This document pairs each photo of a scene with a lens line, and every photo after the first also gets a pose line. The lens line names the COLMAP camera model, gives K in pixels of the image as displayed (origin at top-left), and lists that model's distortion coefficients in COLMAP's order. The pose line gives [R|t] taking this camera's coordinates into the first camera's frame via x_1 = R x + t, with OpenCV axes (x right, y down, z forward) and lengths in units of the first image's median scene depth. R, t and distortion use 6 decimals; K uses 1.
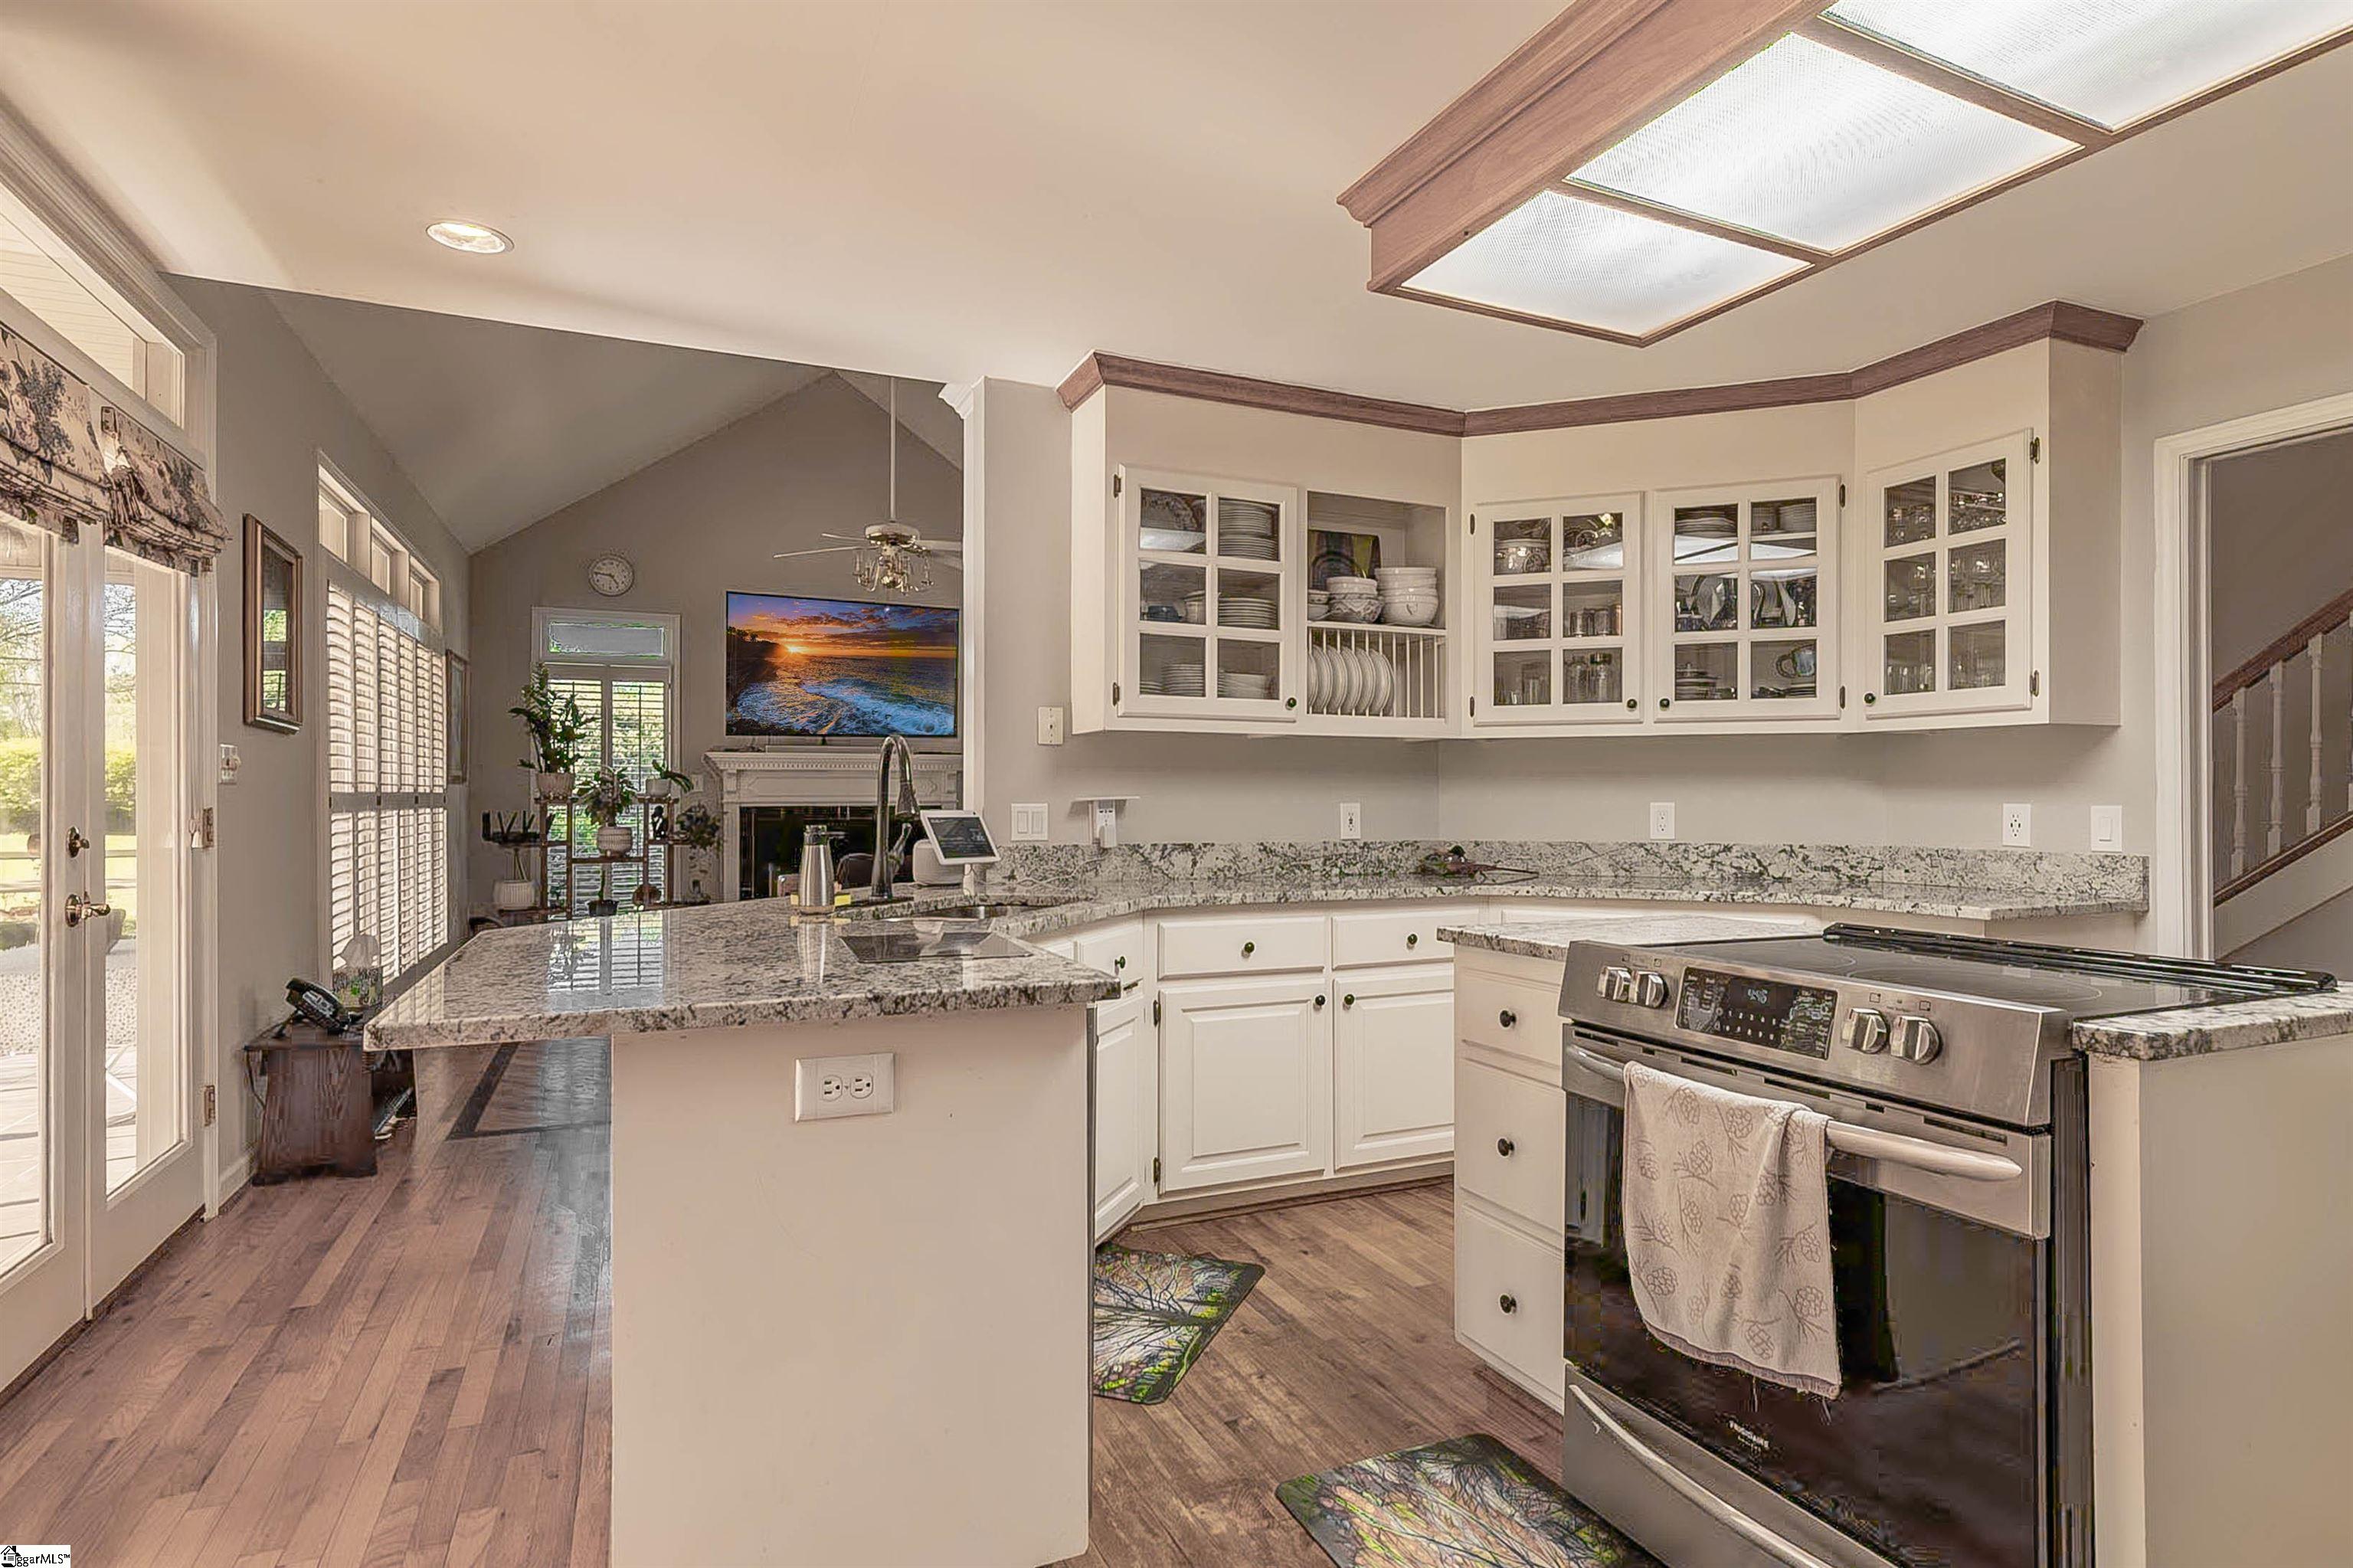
lens RADIAL K [[1207.9, 0, 1217.4], [0, 1207.9, 791.4], [0, 0, 1]] dist [0.000709, -0.000266]
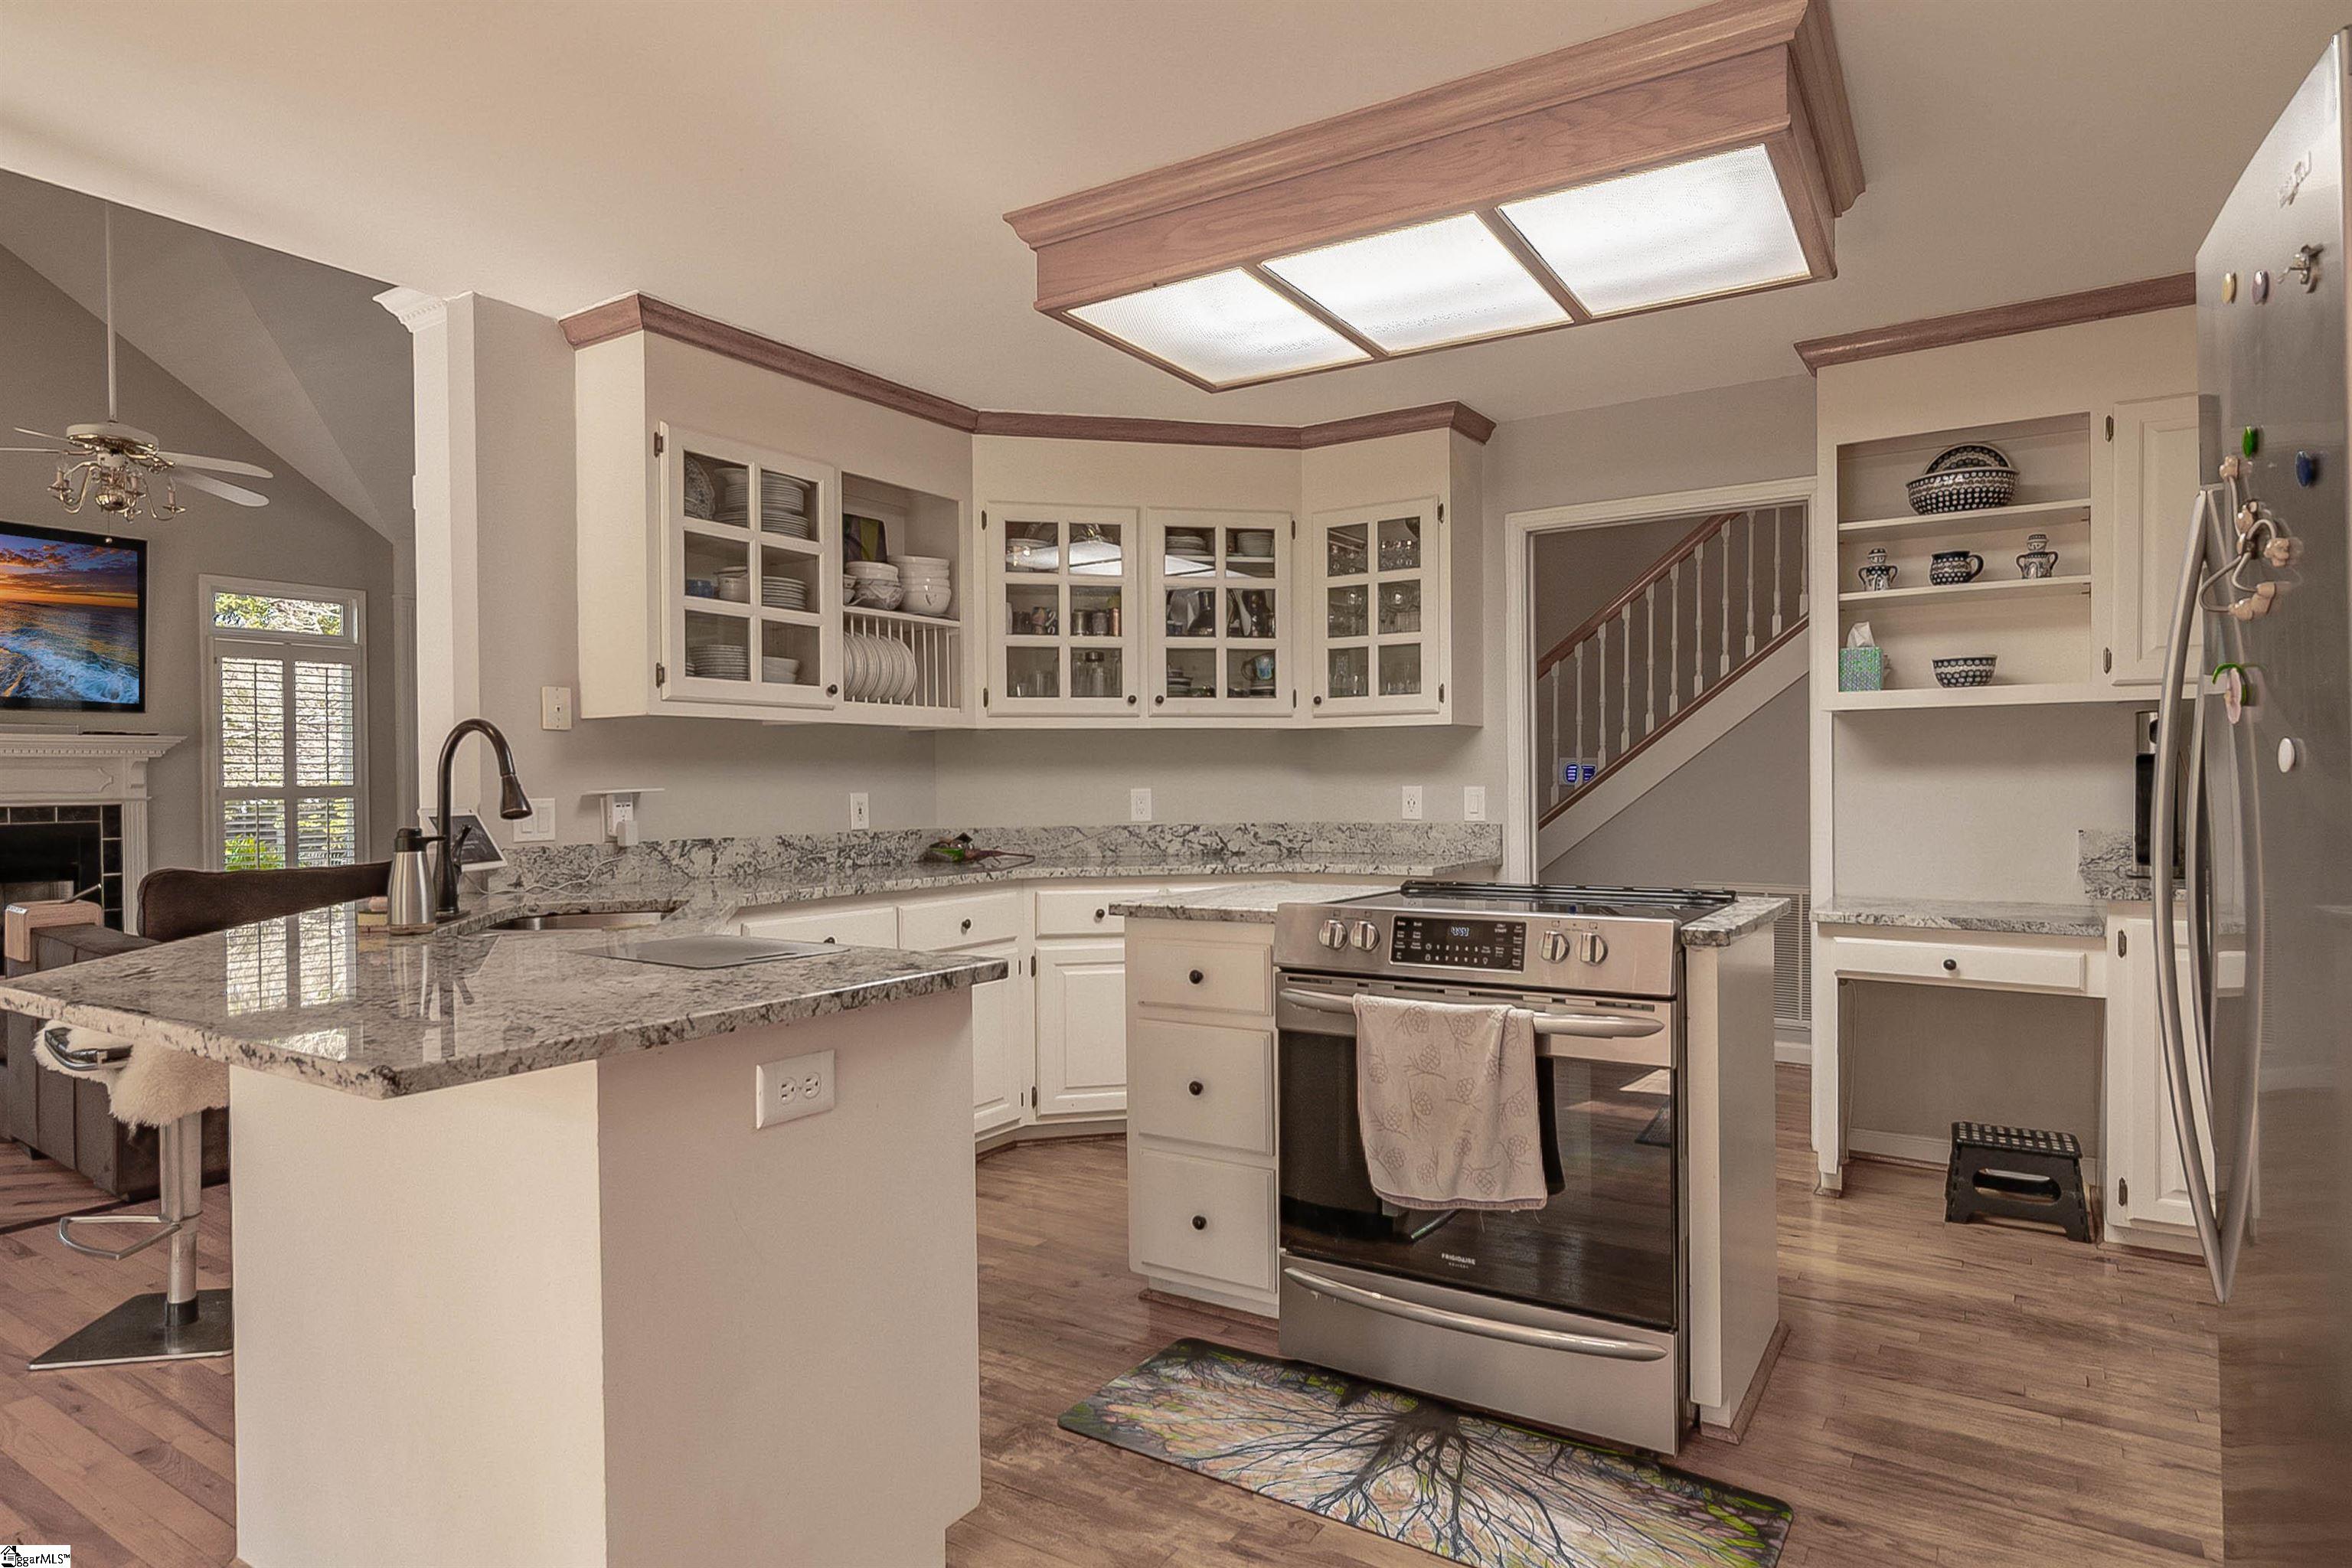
lens RADIAL K [[1303.7, 0, 1146.1], [0, 1303.7, 789.0], [0, 0, 1]] dist [-0.002462, -0.000530]
pose [[0.850440, -0.011907, 0.525938, -0.279008], [0.007526, 0.999917, 0.010468, -0.002948], [-0.526019, -0.004944, 0.850459, -0.020325]]
